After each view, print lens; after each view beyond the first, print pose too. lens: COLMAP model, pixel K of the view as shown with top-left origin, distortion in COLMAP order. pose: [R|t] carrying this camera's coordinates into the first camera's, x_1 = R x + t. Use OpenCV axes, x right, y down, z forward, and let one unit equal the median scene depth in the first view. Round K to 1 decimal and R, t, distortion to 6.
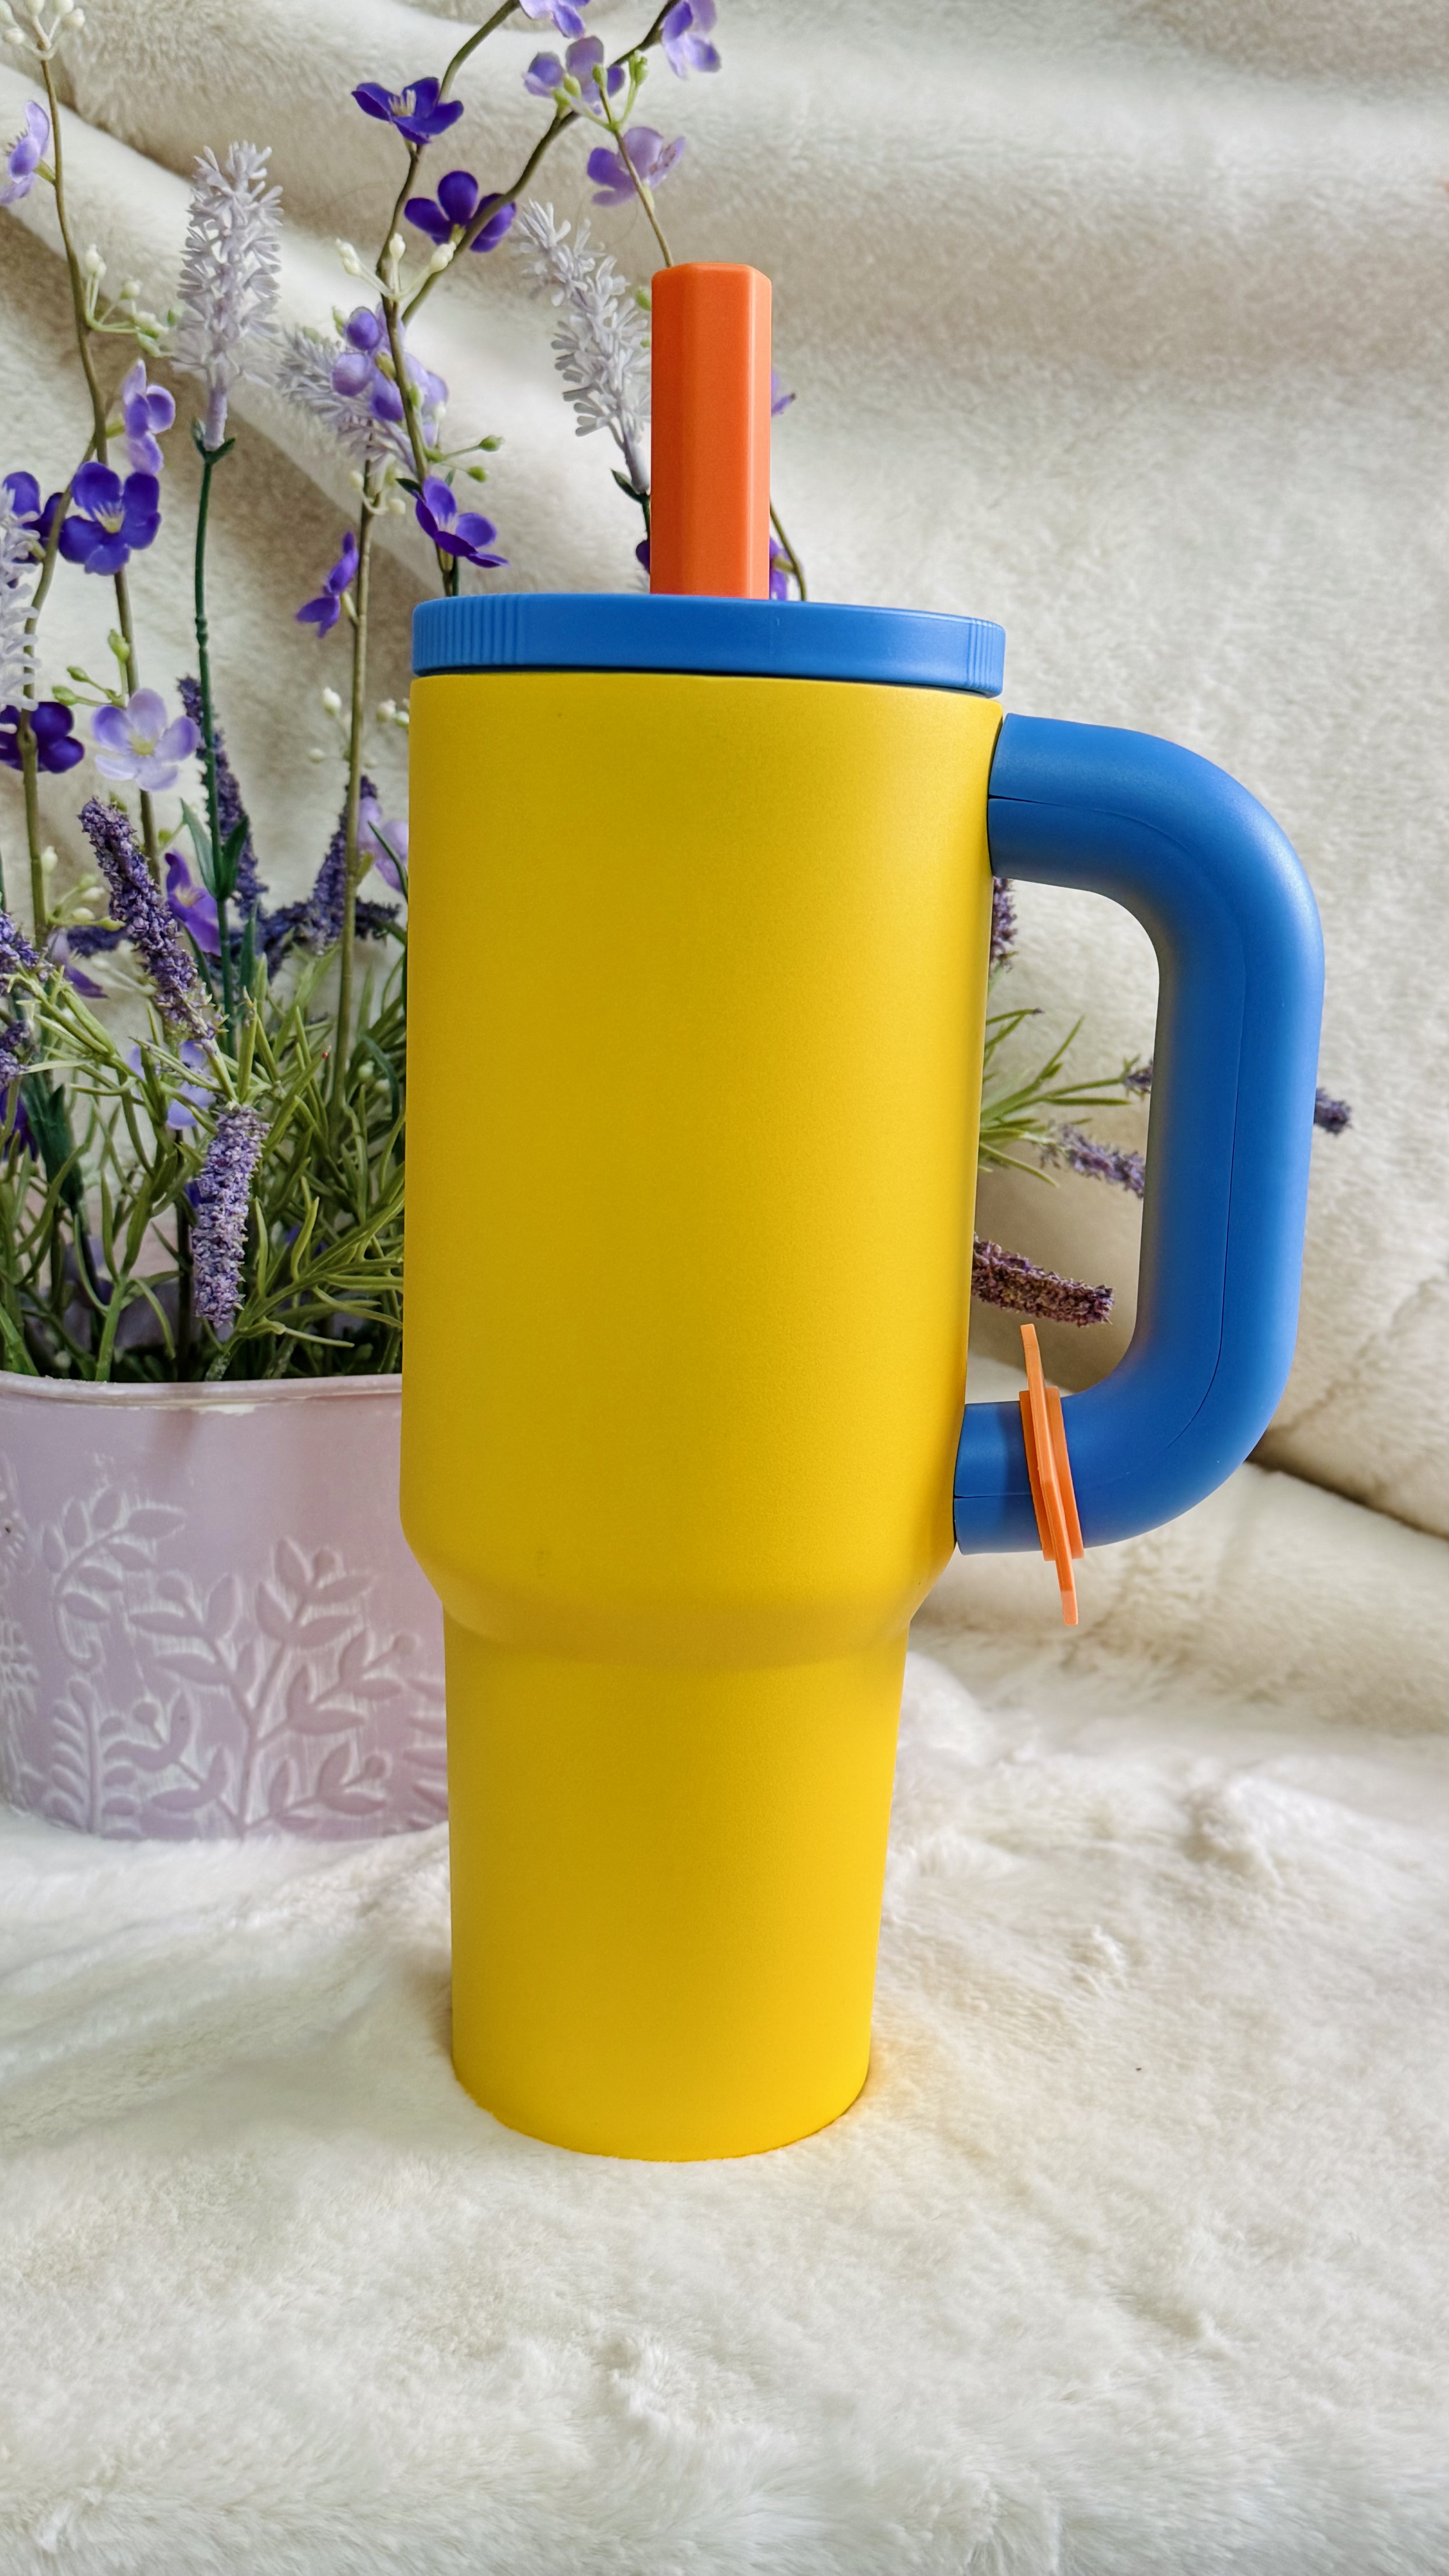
lens RADIAL K [[2573.4, 0, 735.2], [0, 2573.4, 1280.2], [0, 0, 1]] dist [-0.045046, 0.000000]
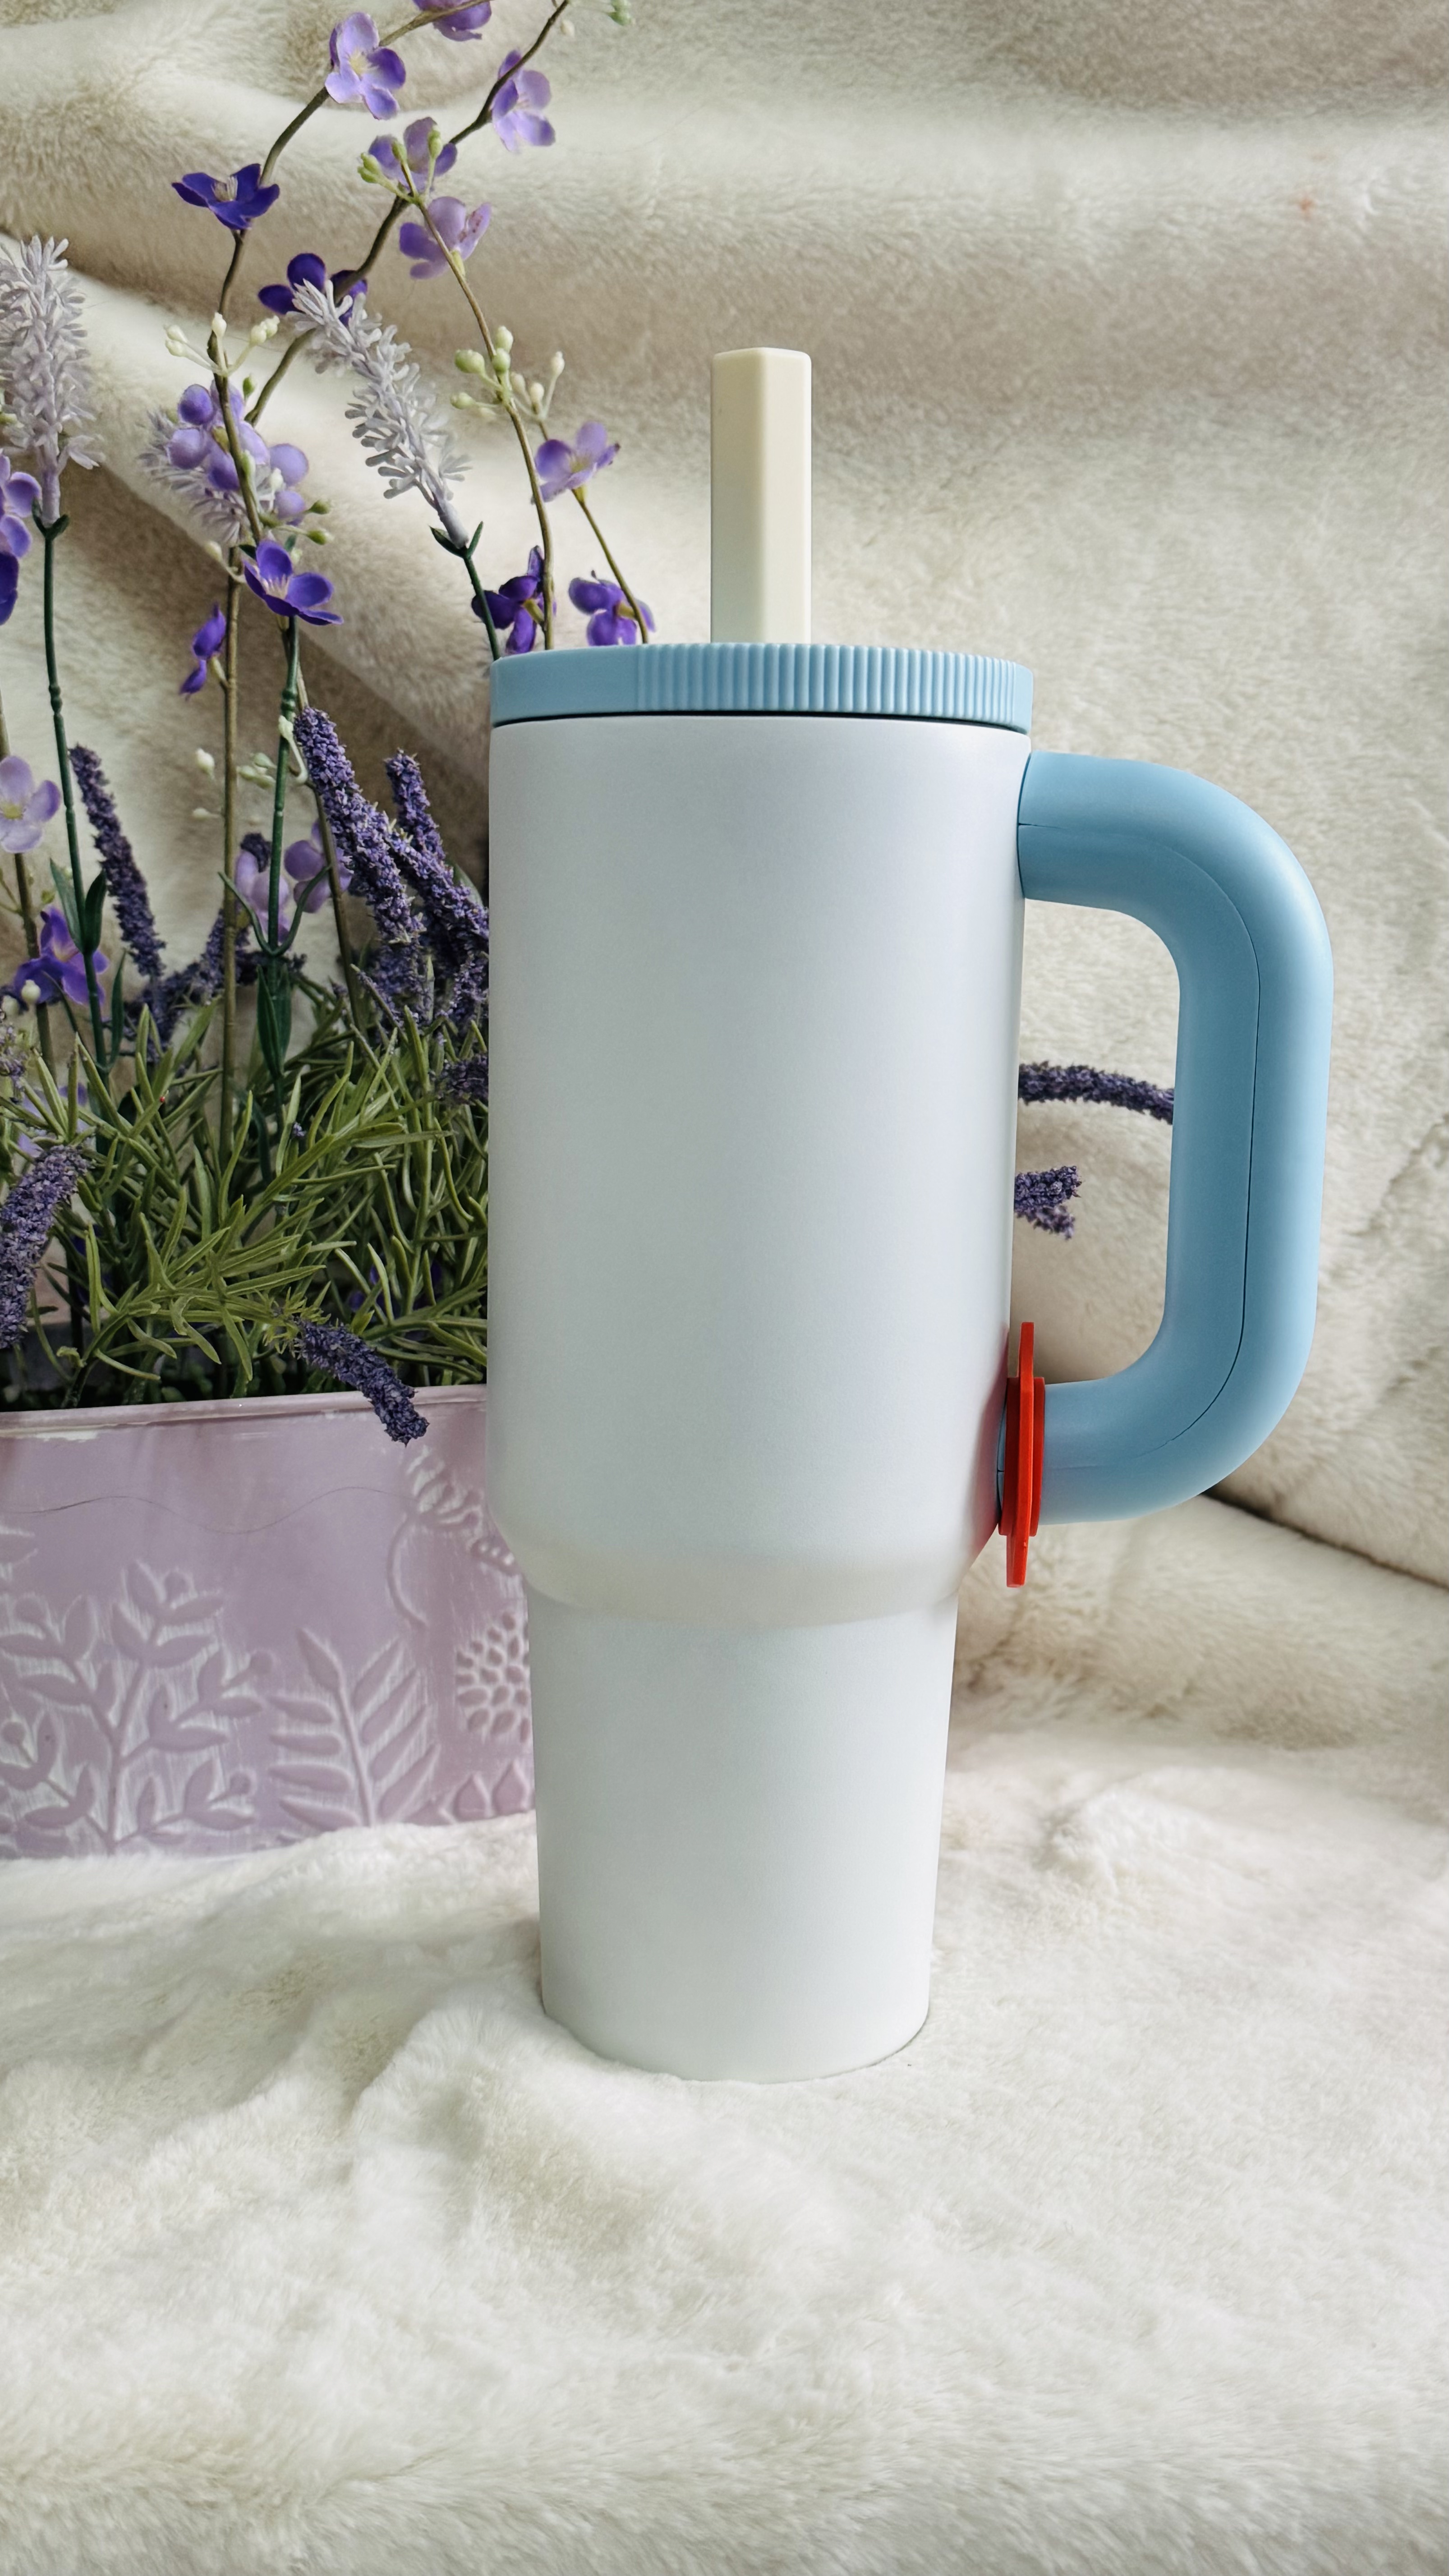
lens RADIAL K [[2573.4, 0, 742.5], [0, 2573.4, 1277.6], [0, 0, 1]] dist [-0.045046, 0.000000]
pose [[0.995999, -0.028124, -0.084820, 0.150587], [0.025697, 0.999232, -0.029576, 0.021470], [0.085586, 0.027279, 0.995957, -0.014424]]
